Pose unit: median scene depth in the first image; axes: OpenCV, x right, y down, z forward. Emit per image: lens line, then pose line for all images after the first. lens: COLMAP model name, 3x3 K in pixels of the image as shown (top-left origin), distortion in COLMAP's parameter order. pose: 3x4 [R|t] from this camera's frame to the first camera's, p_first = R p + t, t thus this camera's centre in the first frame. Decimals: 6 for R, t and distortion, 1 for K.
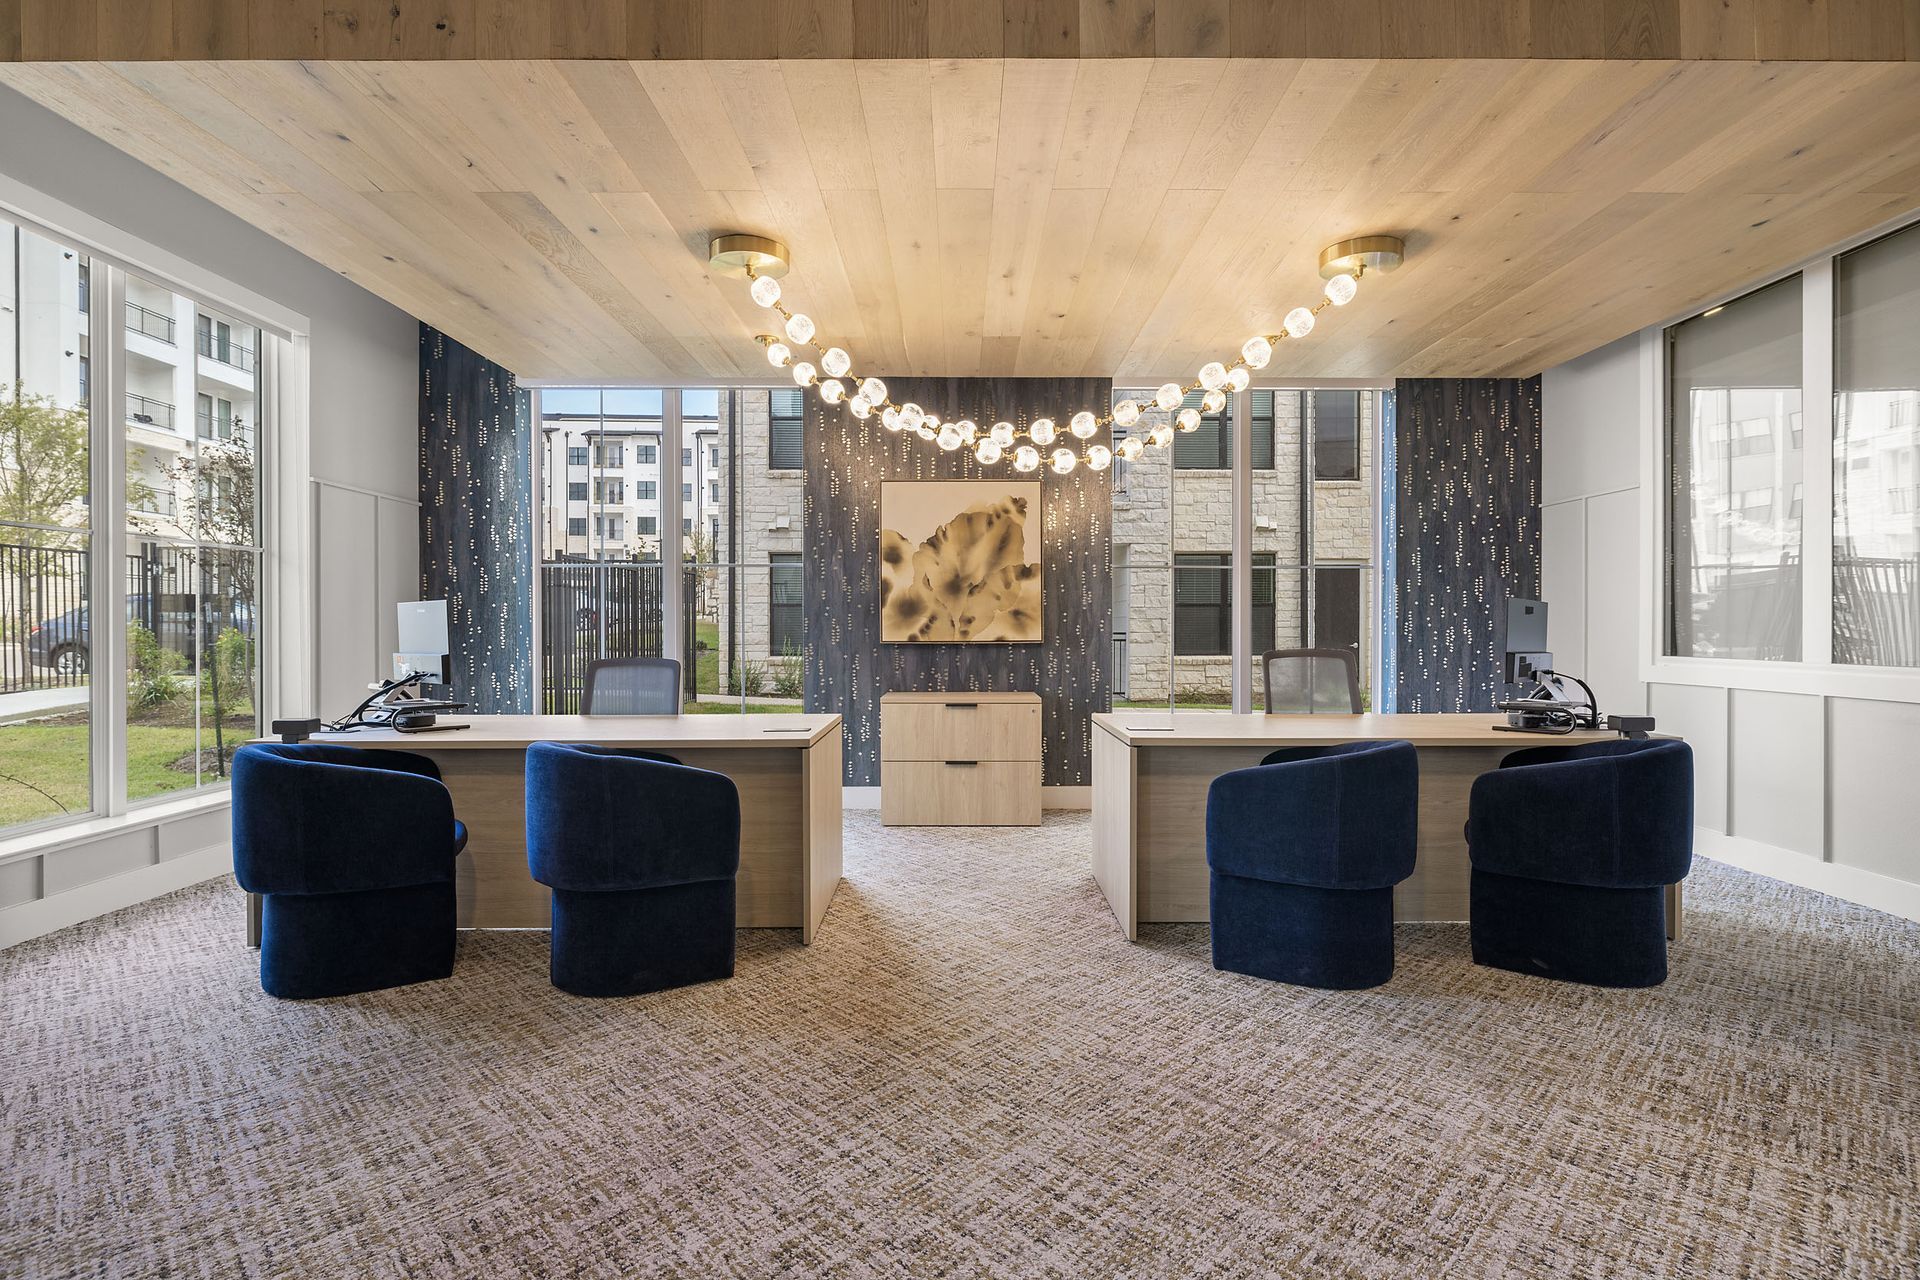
lens RADIAL K [[802.7, 0, 955.2], [0, 802.7, 633.1], [0, 0, 1]] dist [0.006923, -0.000042]
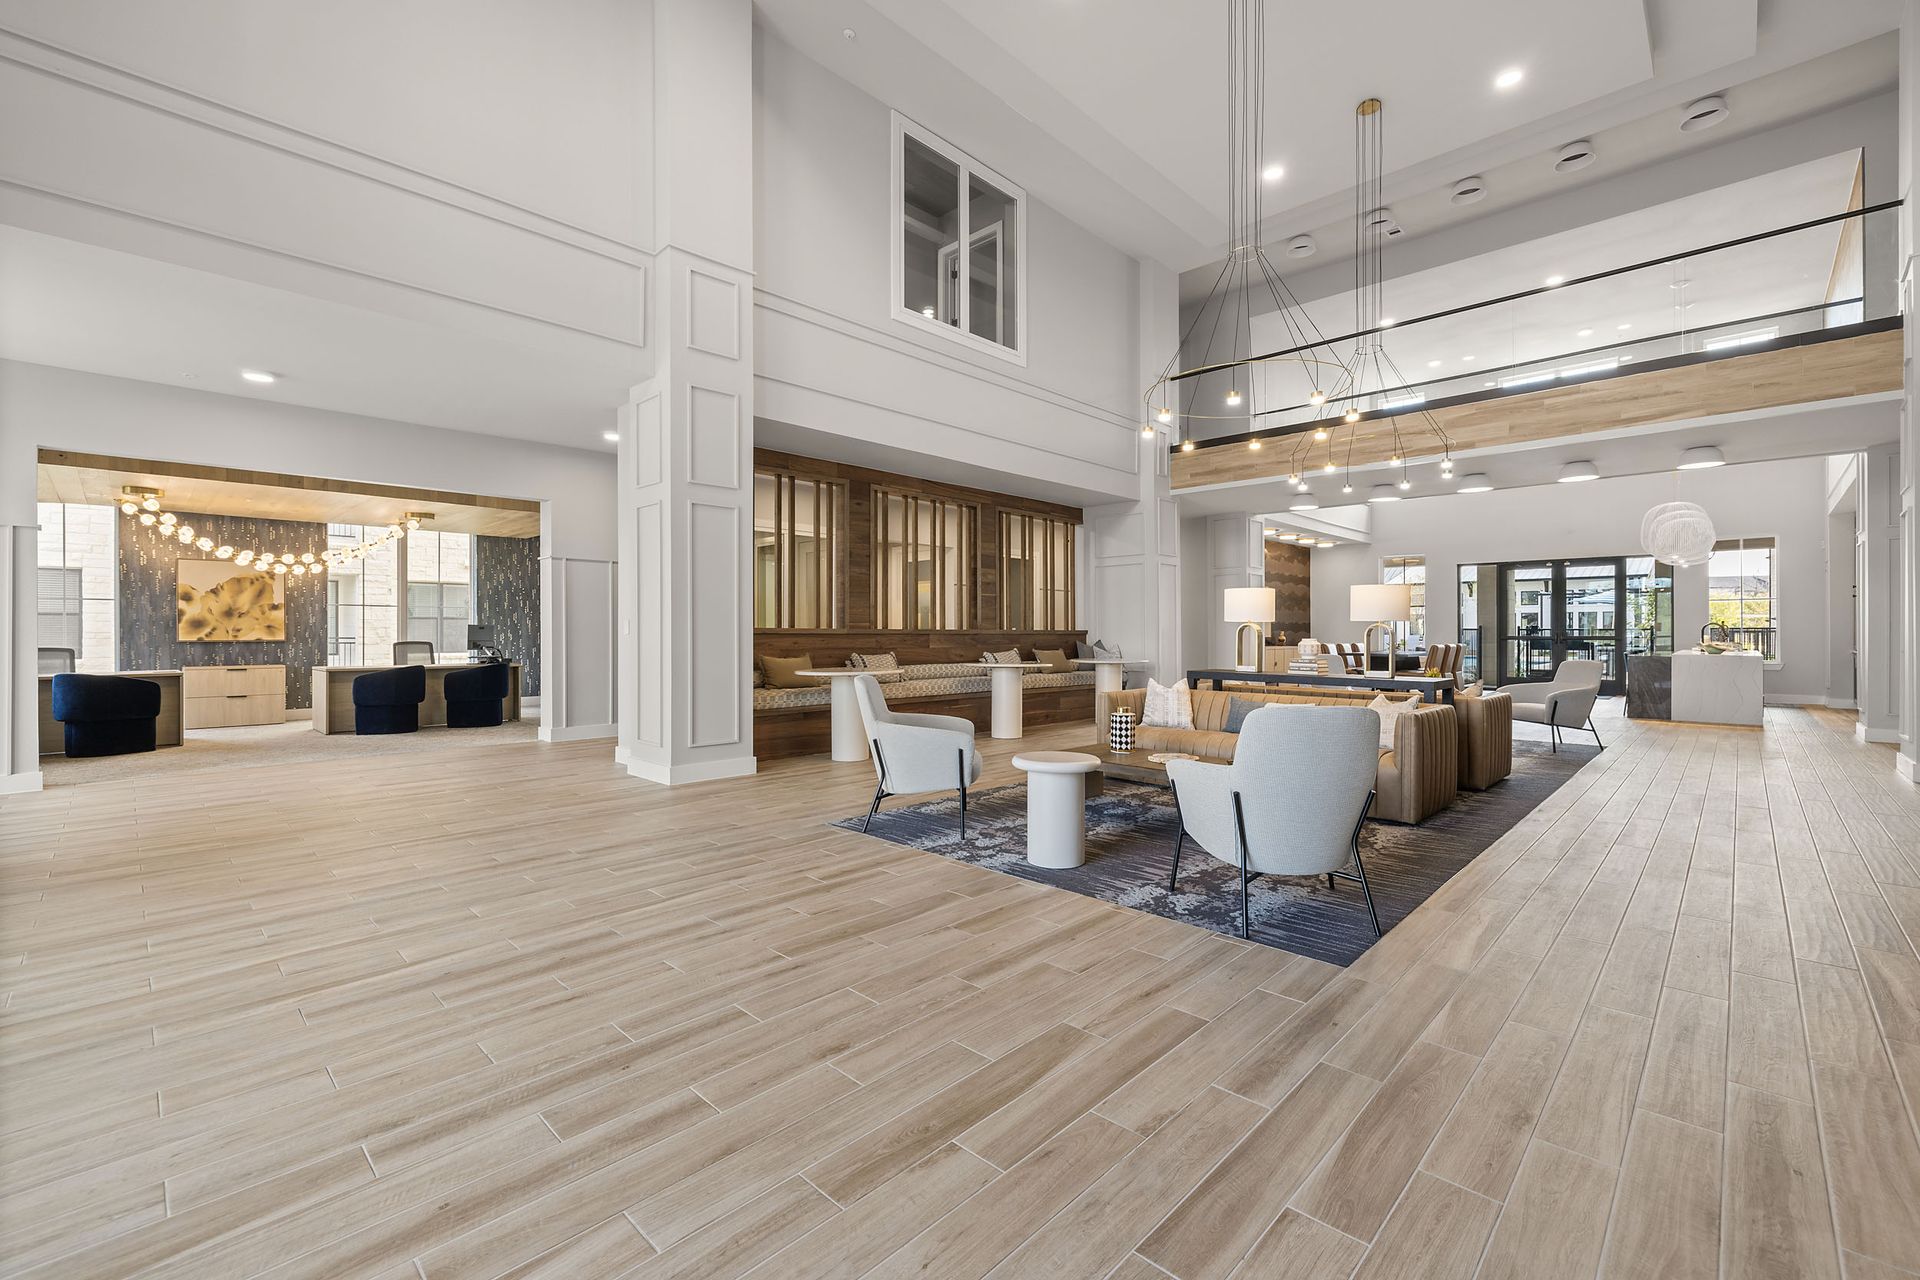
lens RADIAL K [[802.7, 0, 955.2], [0, 802.7, 633.1], [0, 0, 1]] dist [0.006923, -0.000042]
pose [[0.682515, 0.000255, 0.730871, -0.237613], [0.004202, 0.999982, -0.004272, 0.008183], [-0.730859, 0.005987, 0.682502, -1.723844]]
